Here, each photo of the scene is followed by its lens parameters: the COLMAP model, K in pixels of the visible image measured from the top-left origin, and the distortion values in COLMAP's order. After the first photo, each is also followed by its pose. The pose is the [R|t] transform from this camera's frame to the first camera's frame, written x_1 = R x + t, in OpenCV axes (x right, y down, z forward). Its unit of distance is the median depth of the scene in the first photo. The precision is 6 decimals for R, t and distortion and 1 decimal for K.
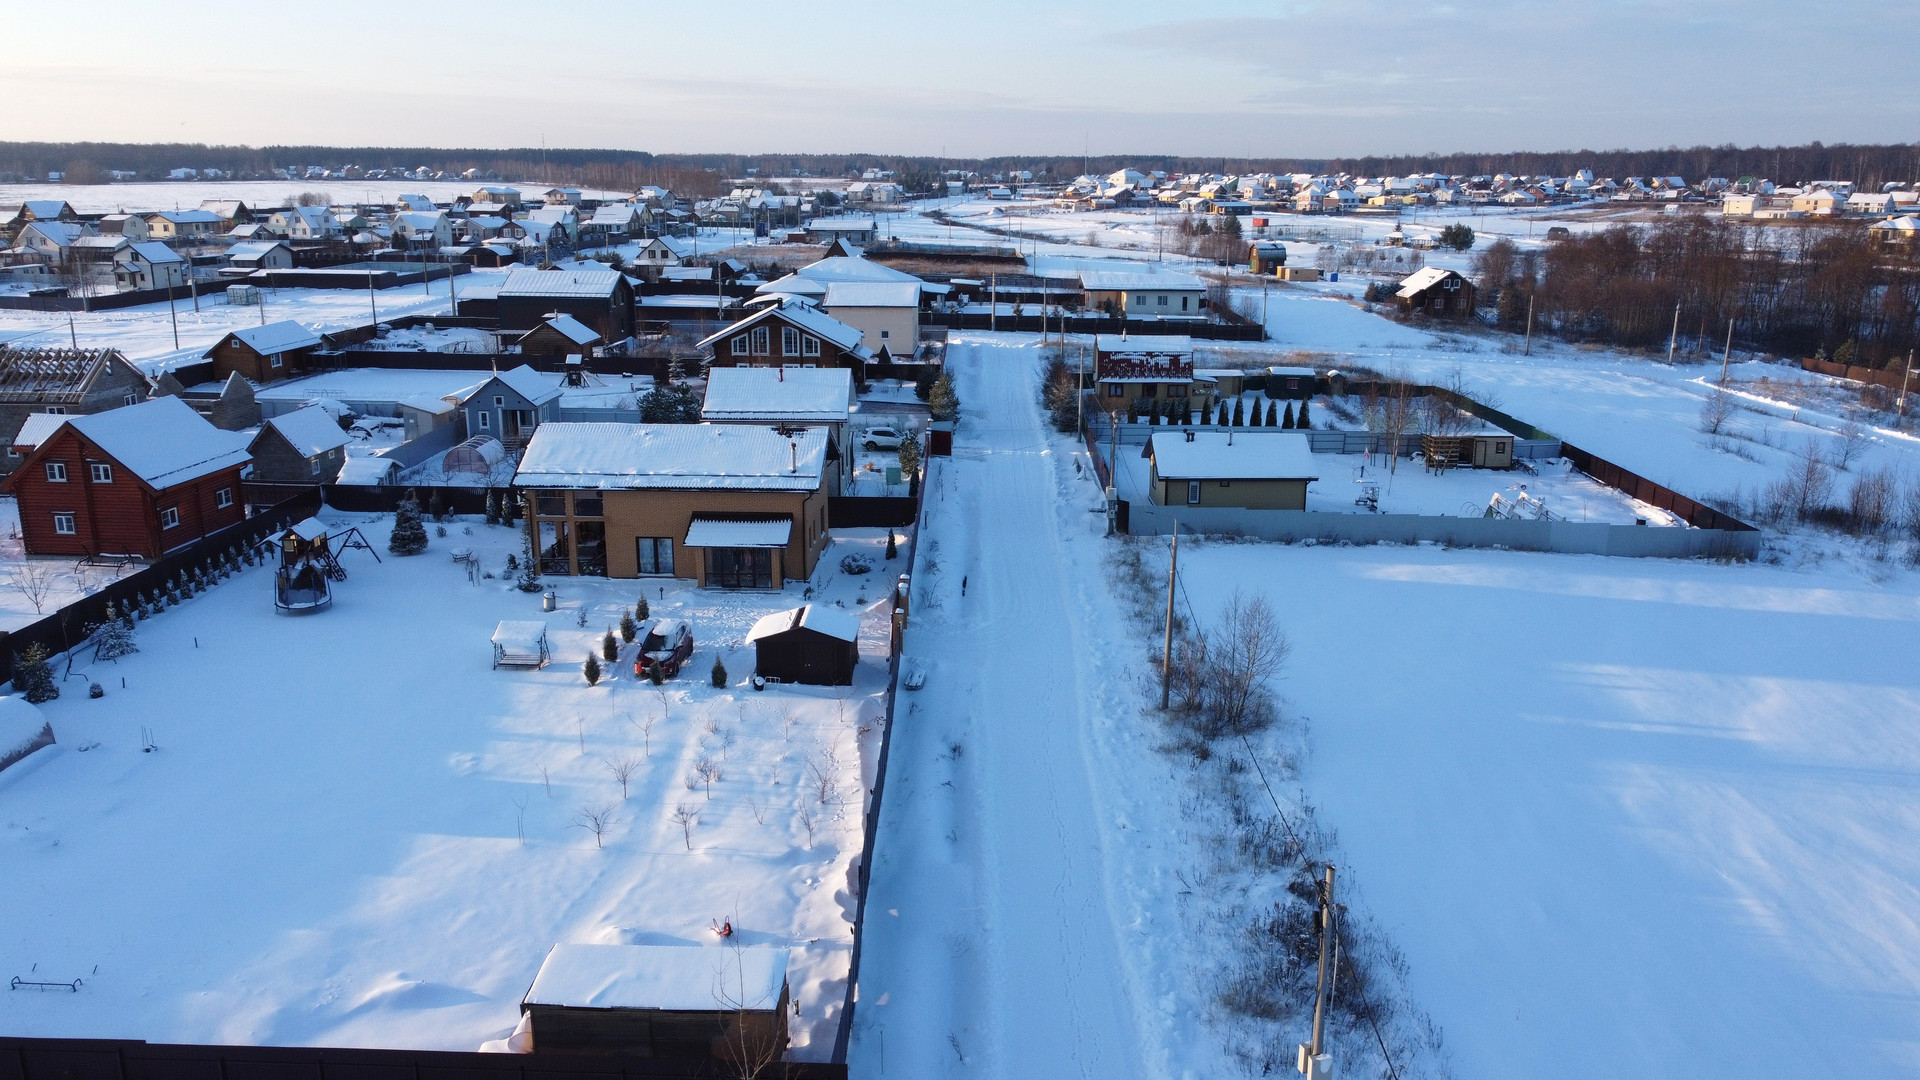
lens RADIAL K [[1431.7, 0, 955.2], [0, 1431.7, 542.7], [0, 0, 1]] dist [0.006167, -0.011567]
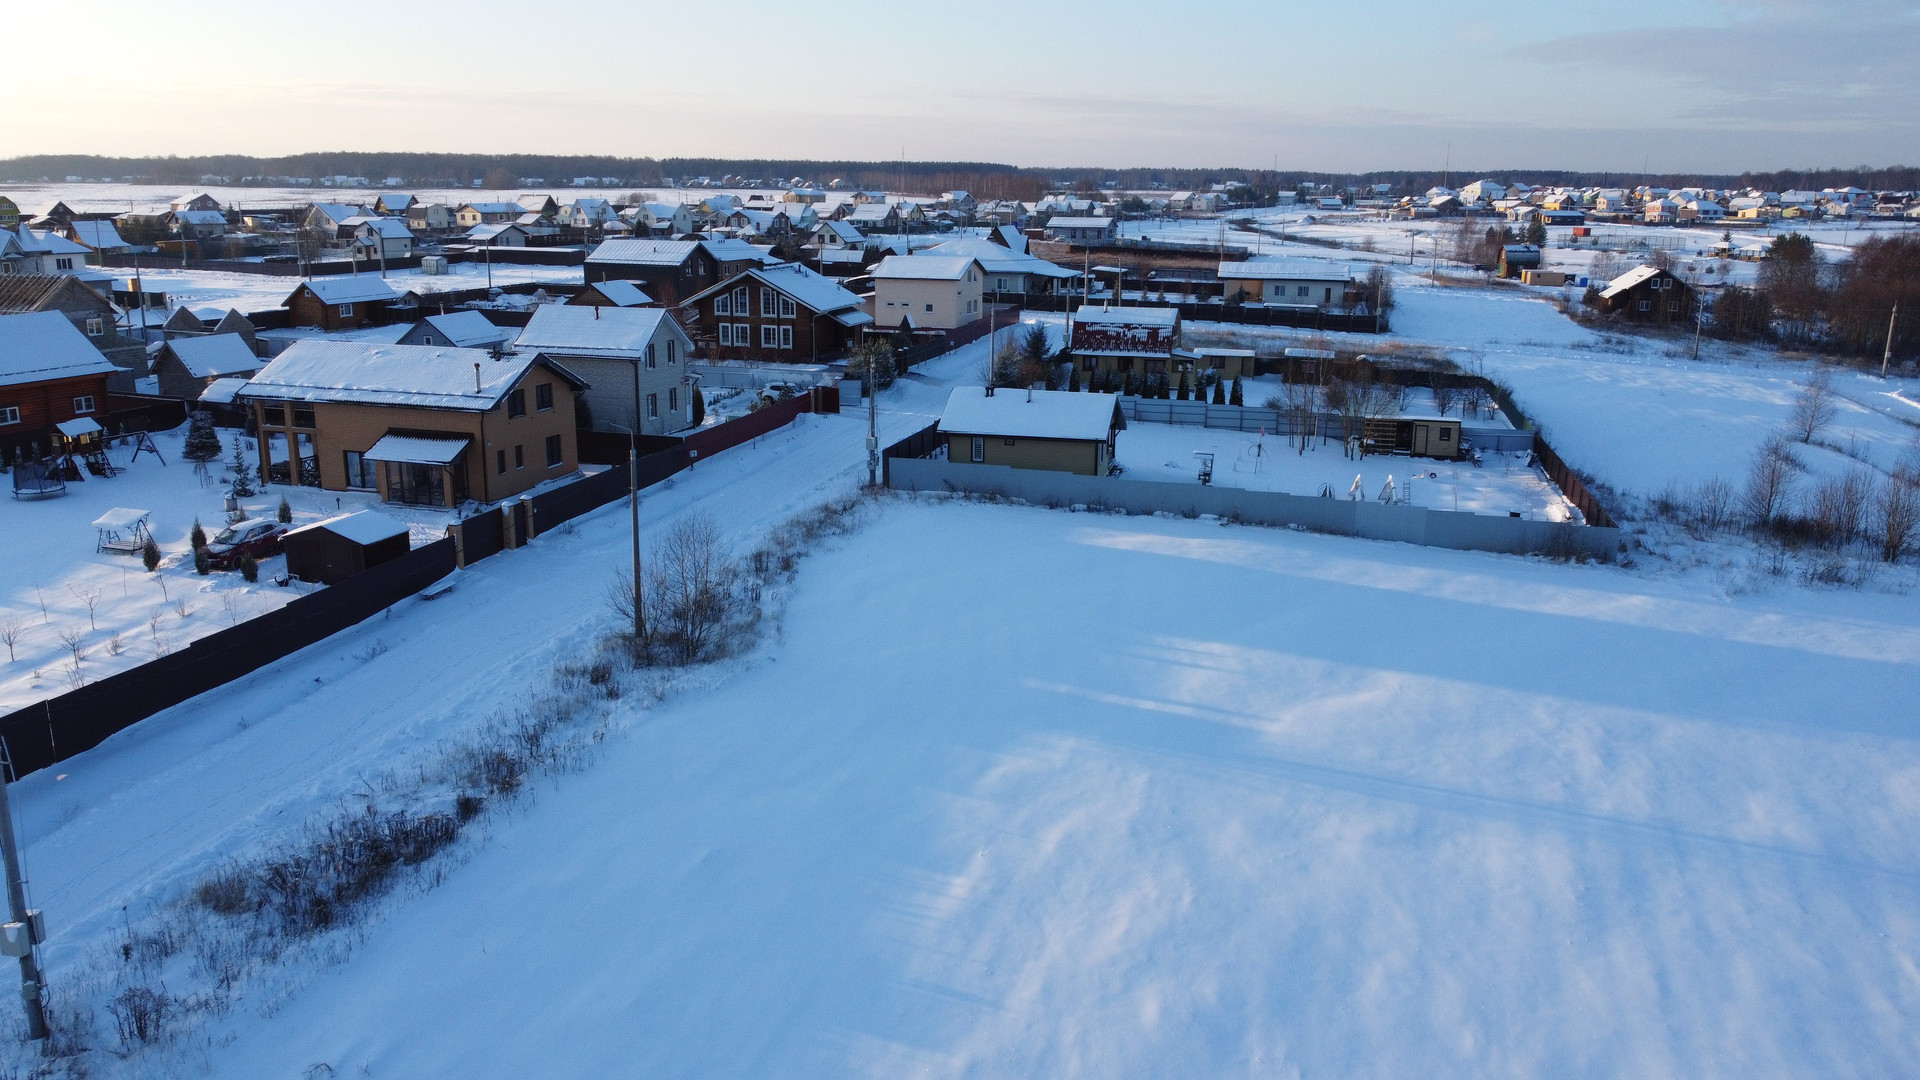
lens RADIAL K [[1431.7, 0, 955.2], [0, 1431.7, 542.7], [0, 0, 1]] dist [0.006167, -0.011567]
pose [[0.967285, 0.066808, -0.244737, 0.309442], [-0.069365, 0.997590, -0.001834, 0.022634], [0.244025, 0.018750, 0.969588, 0.076058]]
